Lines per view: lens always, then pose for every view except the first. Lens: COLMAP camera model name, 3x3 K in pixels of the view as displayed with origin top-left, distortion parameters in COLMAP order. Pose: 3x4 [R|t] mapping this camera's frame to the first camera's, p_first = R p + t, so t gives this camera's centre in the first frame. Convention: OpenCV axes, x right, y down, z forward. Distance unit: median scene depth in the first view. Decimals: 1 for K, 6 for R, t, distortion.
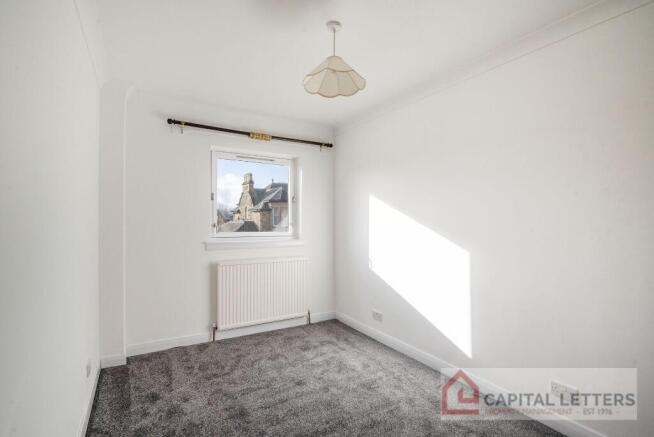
lens RADIAL K [[302.0, 0, 328.2], [0, 302.0, 221.3], [0, 0, 1]] dist [0.001472, 0.000298]
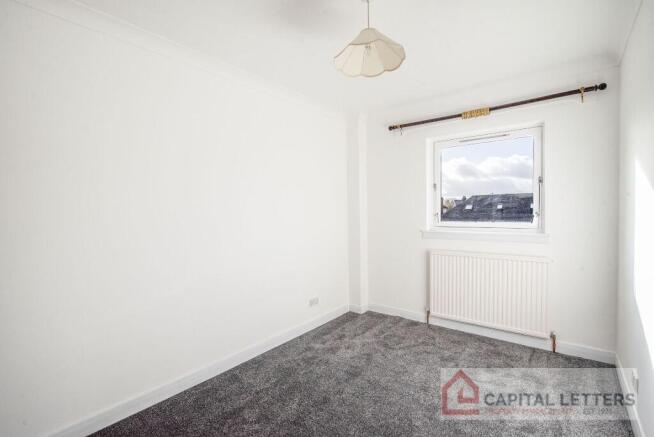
lens RADIAL K [[302.0, 0, 328.2], [0, 302.0, 221.3], [0, 0, 1]] dist [0.001472, 0.000298]
pose [[0.376384, 0.026168, -0.926094, 0.464914], [0.019260, 0.999164, 0.036060, -0.008924], [0.926264, -0.031409, 0.375565, 0.287399]]
